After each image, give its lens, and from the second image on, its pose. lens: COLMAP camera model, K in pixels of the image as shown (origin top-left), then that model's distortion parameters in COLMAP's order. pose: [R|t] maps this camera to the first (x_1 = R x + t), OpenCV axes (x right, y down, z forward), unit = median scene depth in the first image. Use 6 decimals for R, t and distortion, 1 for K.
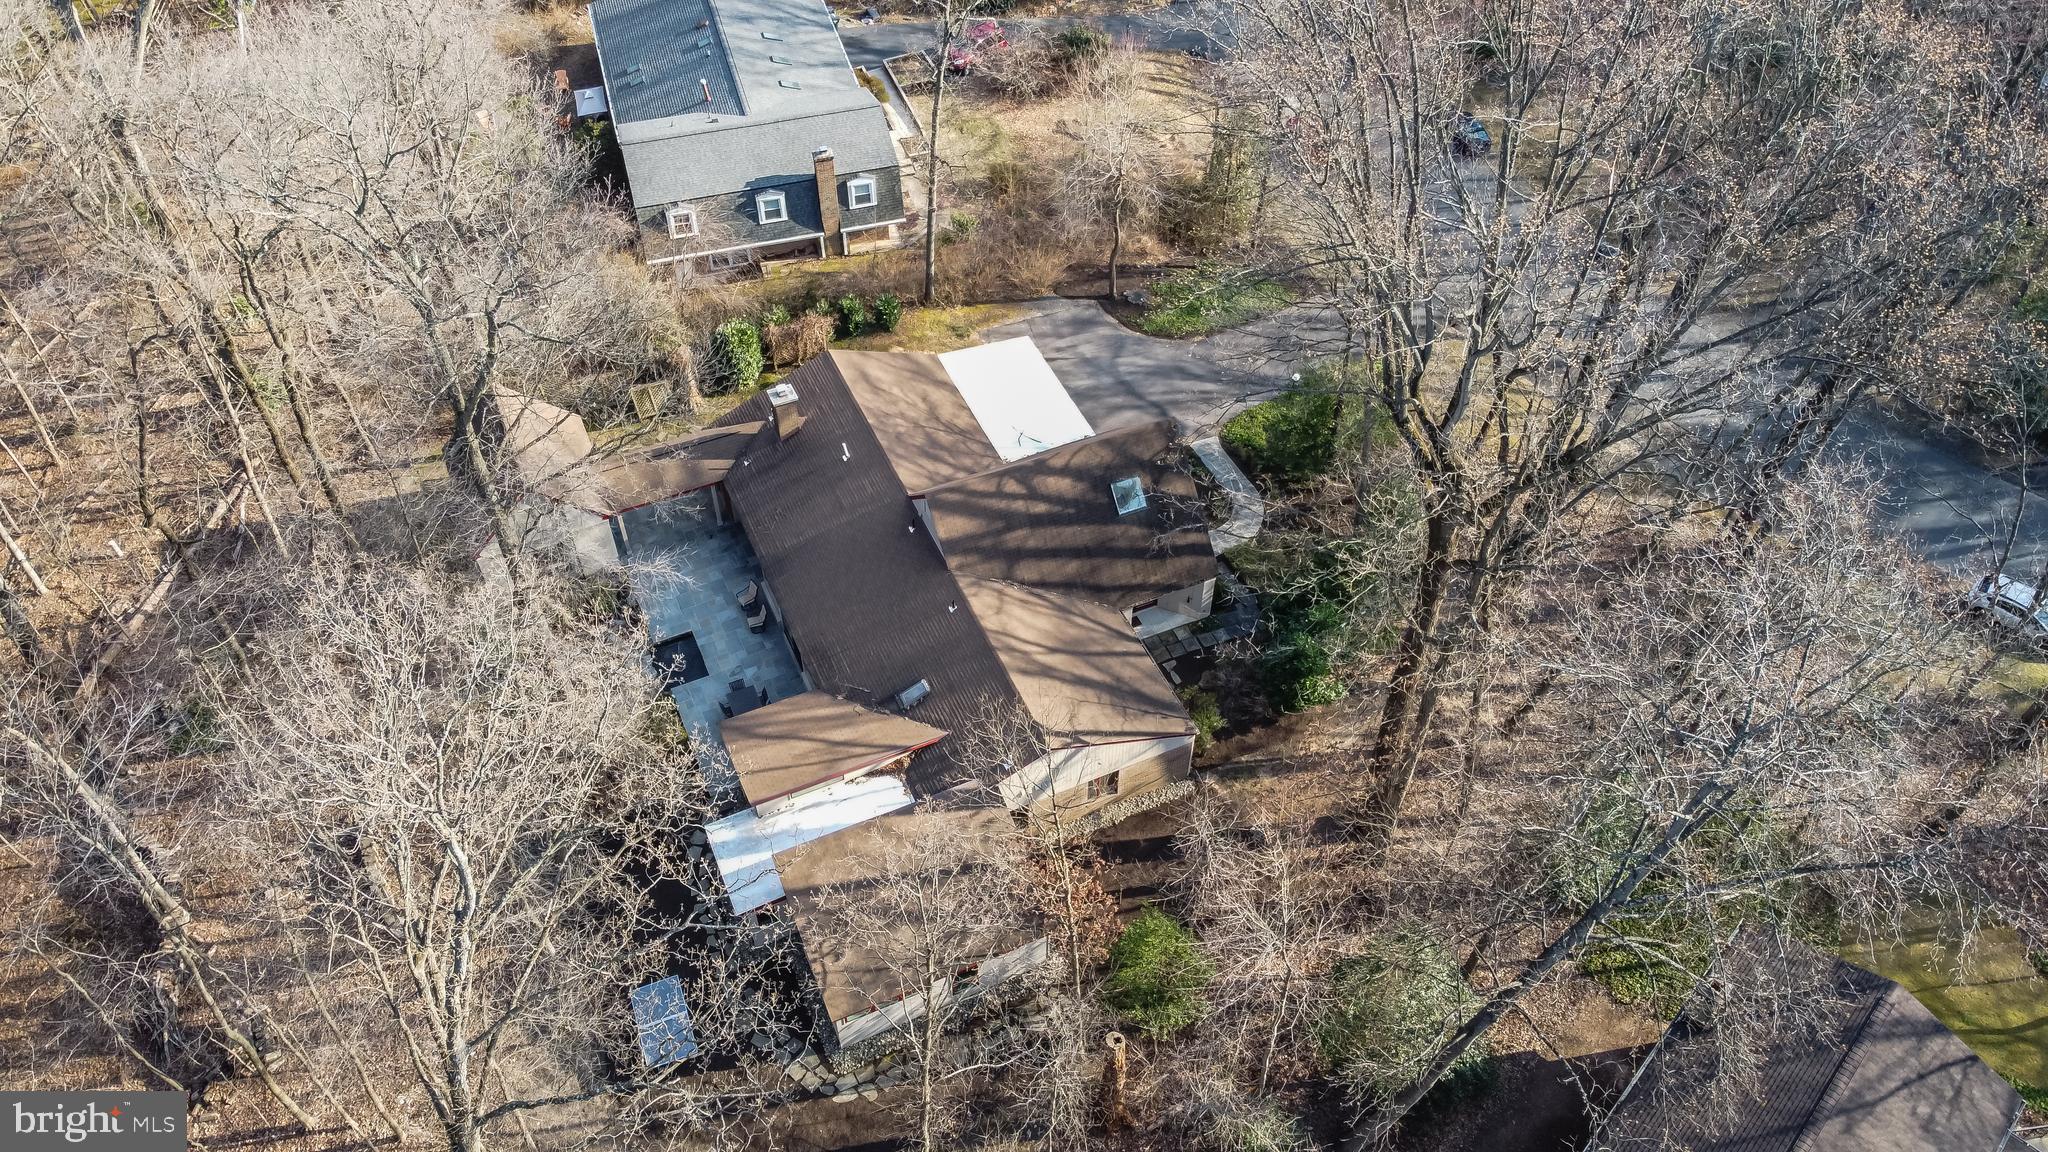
lens RADIAL K [[1536.6, 0, 1048.3], [0, 1536.6, 575.8], [0, 0, 1]] dist [0.002076, 0.001056]
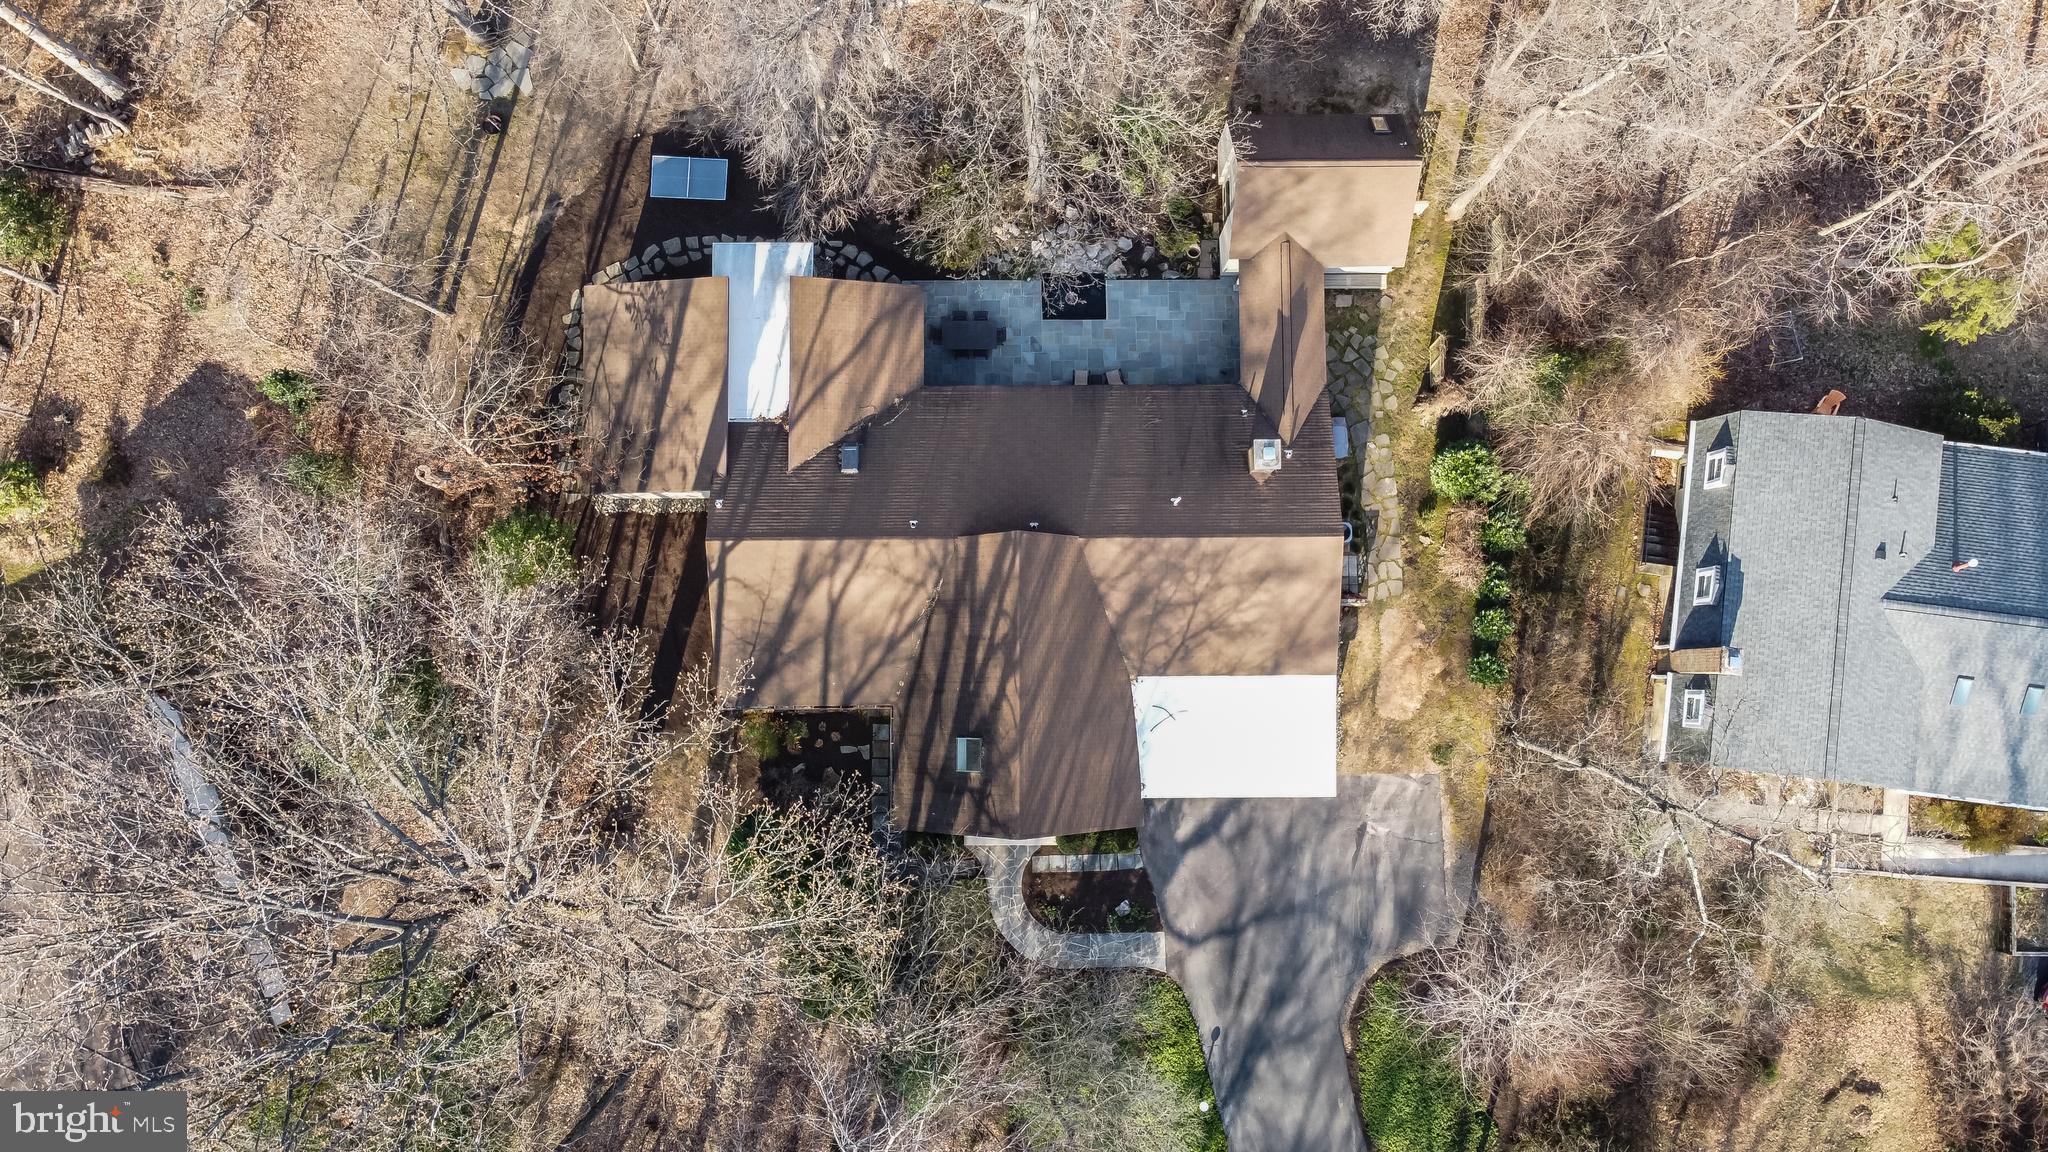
lens RADIAL K [[1562.2, 0, 1040.3], [0, 1562.2, 553.5], [0, 0, 1]] dist [0.010587, -0.001796]
pose [[-0.410281, 0.907462, -0.090451, 0.008836], [-0.697087, -0.248116, 0.672687, -0.613989], [0.587996, 0.339043, 0.734378, 0.287832]]
